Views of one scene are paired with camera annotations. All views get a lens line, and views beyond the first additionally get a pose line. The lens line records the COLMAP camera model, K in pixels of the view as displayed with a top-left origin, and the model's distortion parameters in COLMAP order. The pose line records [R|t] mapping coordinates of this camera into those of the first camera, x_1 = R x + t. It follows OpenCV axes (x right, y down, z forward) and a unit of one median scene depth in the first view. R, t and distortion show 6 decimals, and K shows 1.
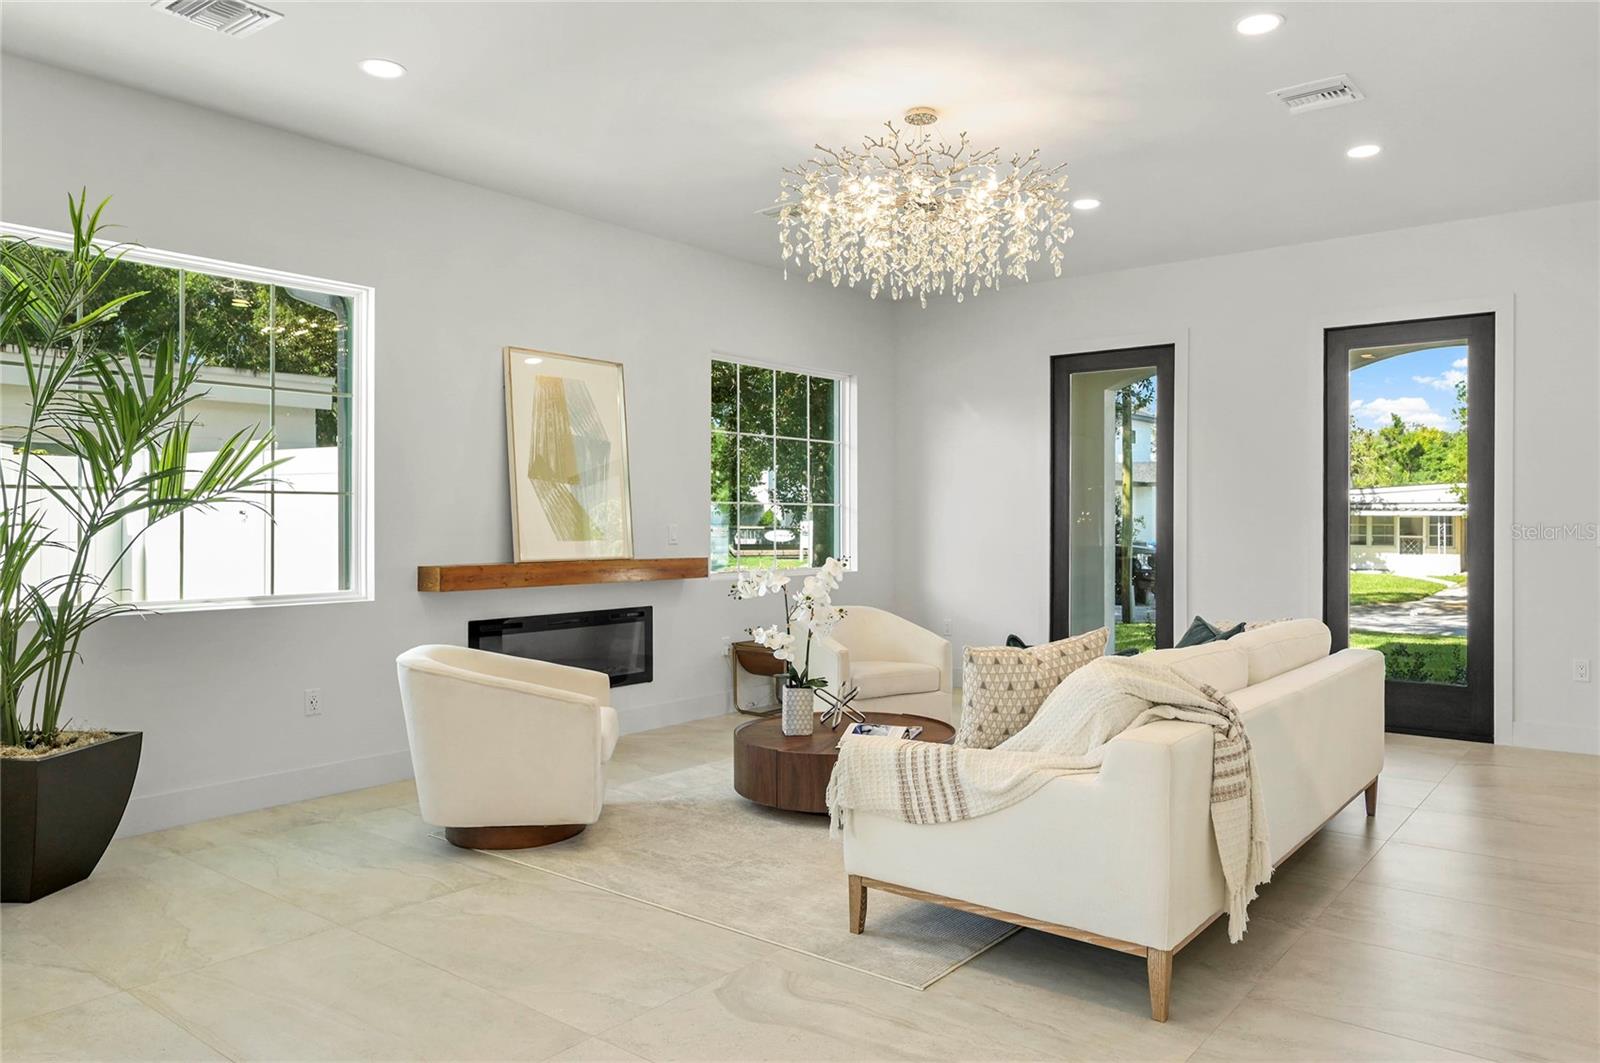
lens RADIAL K [[1097.6, 0, 800.0], [0, 1097.6, 531.5], [0, 0, 1]] dist [0.000629, -0.000896]
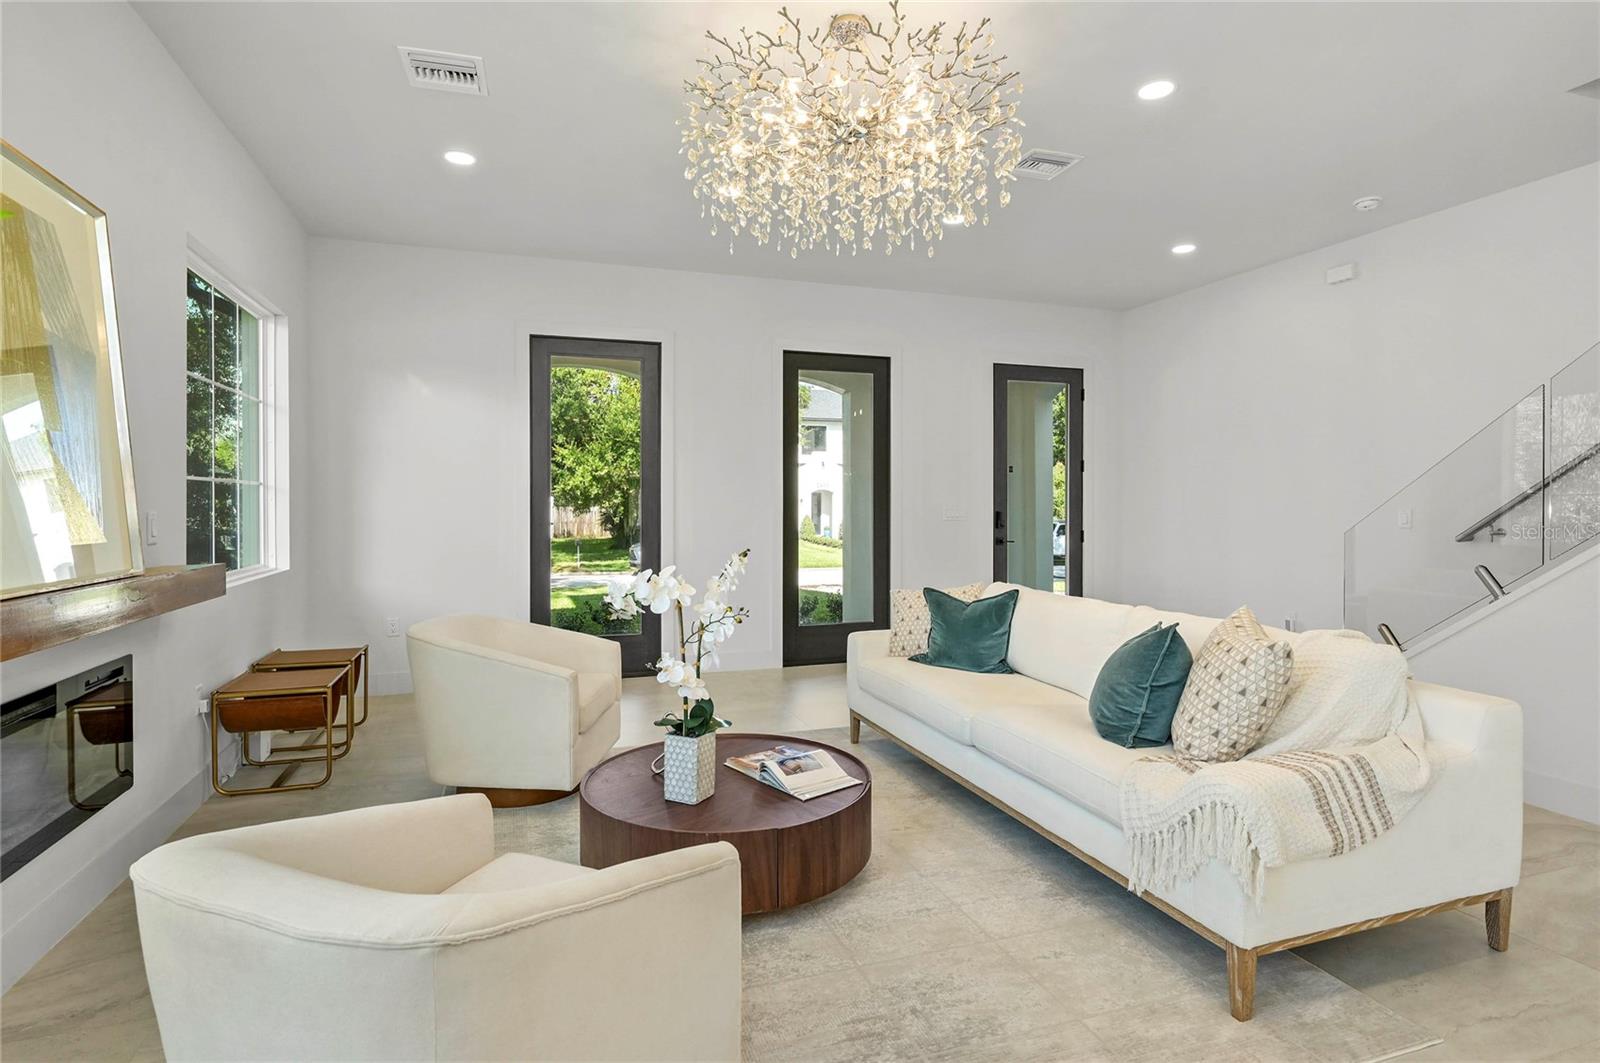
lens RADIAL K [[841.2, 0, 803.1], [0, 841.2, 512.8], [0, 0, 1]] dist [-0.005552, -0.000841]
pose [[0.529769, -0.007444, 0.848109, -0.523675], [0.008306, 0.999959, 0.003589, -0.006895], [-0.848101, 0.005143, 0.529809, 0.779930]]
